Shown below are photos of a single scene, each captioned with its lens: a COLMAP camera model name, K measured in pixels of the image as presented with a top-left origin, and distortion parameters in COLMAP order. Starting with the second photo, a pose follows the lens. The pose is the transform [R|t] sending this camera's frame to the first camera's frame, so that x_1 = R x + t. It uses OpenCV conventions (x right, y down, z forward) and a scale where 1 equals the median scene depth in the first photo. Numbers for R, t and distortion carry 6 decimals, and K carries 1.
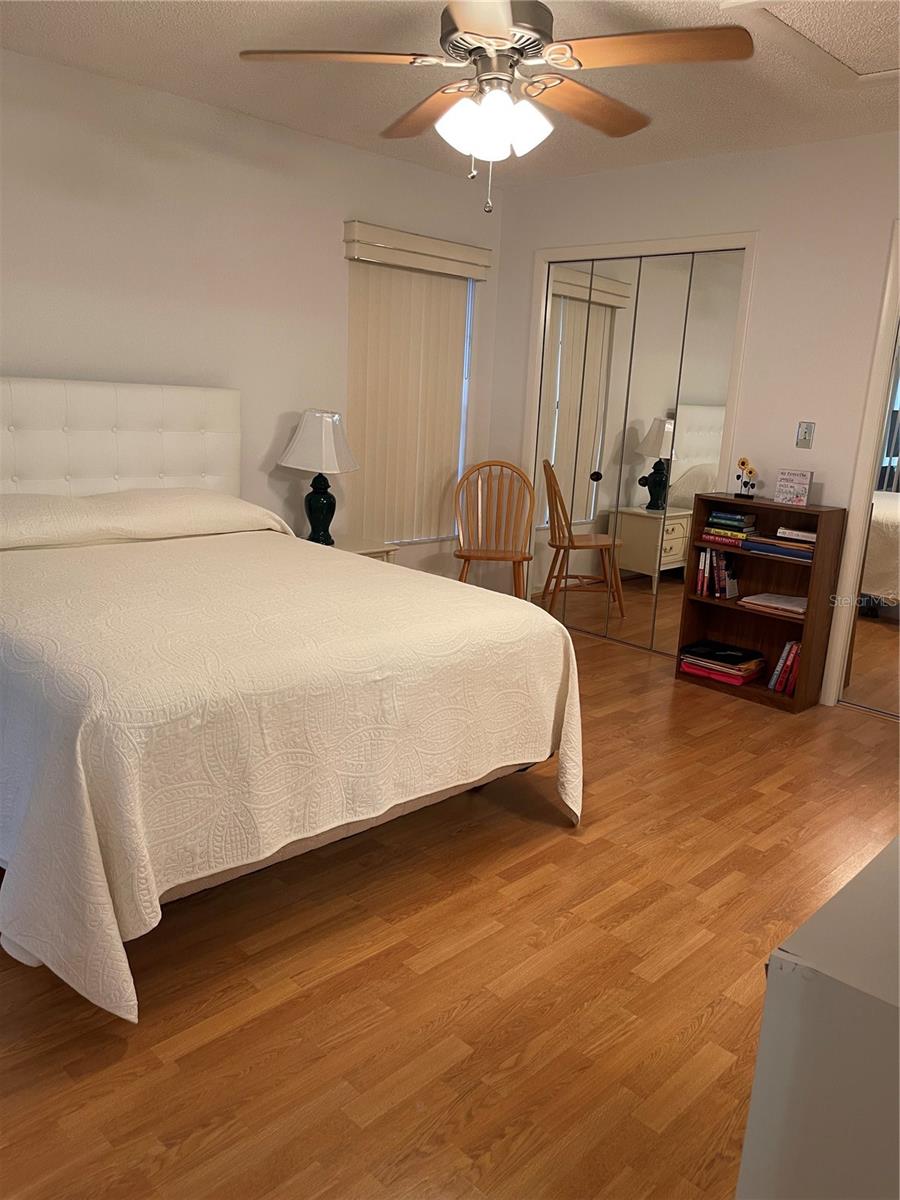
lens RADIAL K [[904.1, 0, 457.6], [0, 904.1, 610.2], [0, 0, 1]] dist [0.065852, -0.094062]
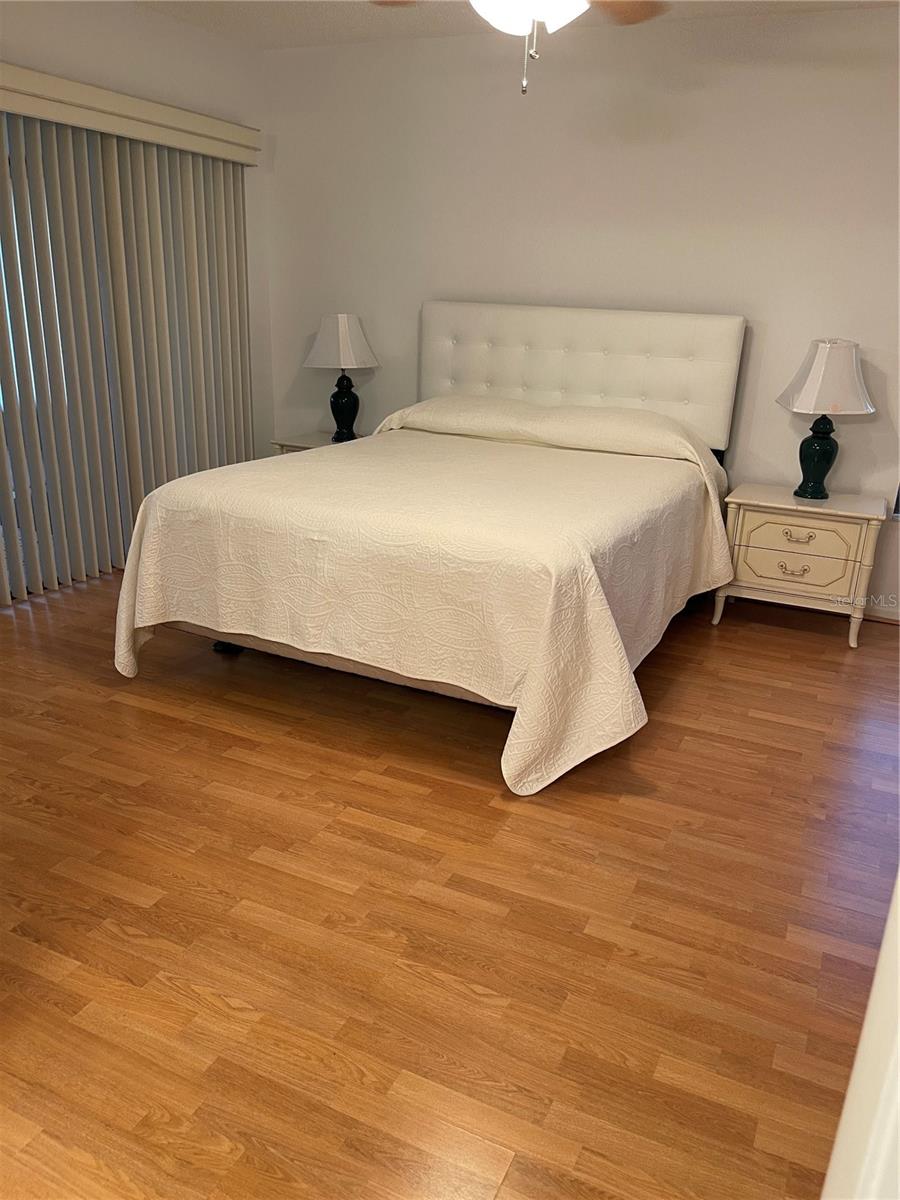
lens RADIAL K [[904.1, 0, 457.6], [0, 904.1, 610.2], [0, 0, 1]] dist [0.065852, -0.094062]
pose [[0.331355, 0.274034, -0.902834, 0.943169], [-0.244072, 0.949217, 0.198534, -0.103346], [0.911390, 0.154572, 0.381412, 0.634560]]
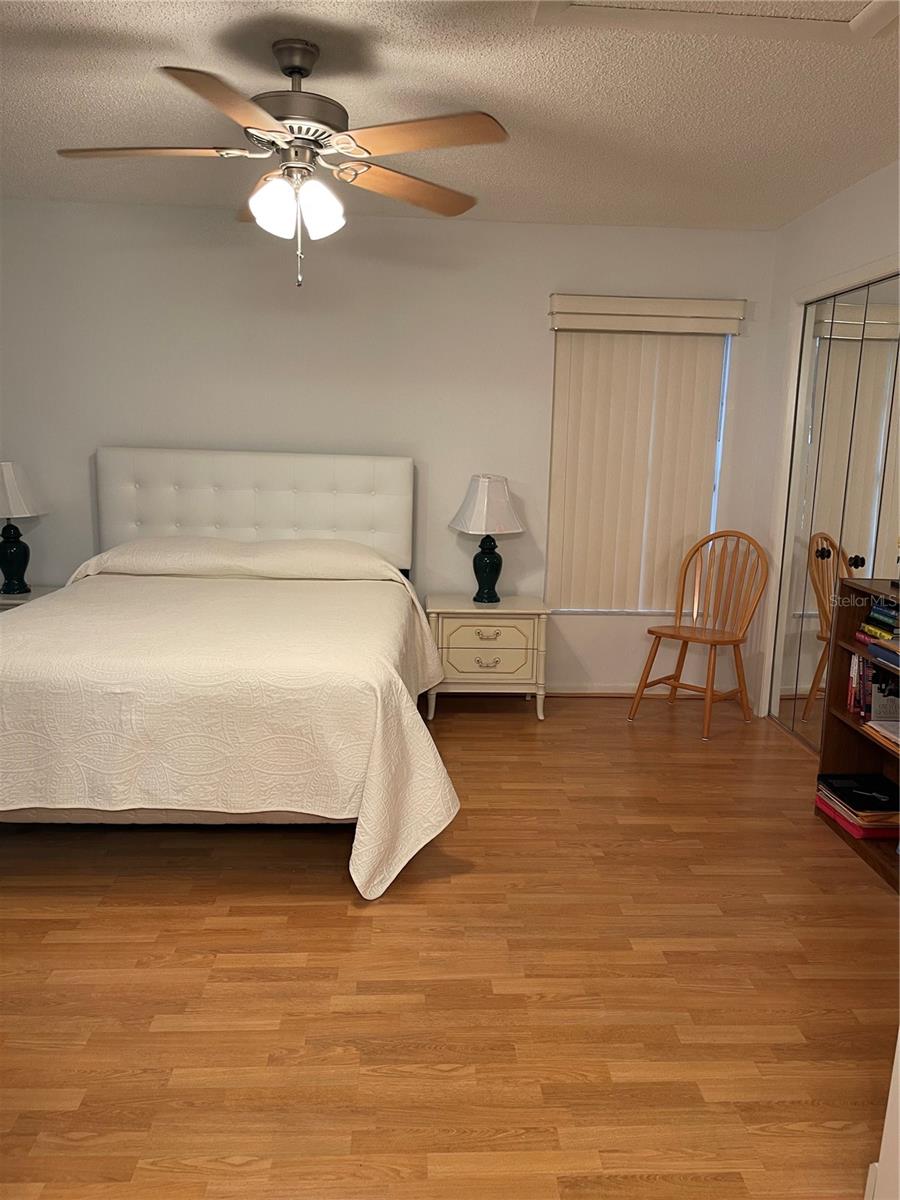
lens RADIAL K [[904.1, 0, 457.6], [0, 904.1, 610.2], [0, 0, 1]] dist [0.065852, -0.094062]
pose [[0.739168, 0.093160, -0.667047, 0.882922], [-0.146595, 0.988897, -0.024336, -0.056244], [0.657374, 0.115774, 0.744618, 0.347657]]
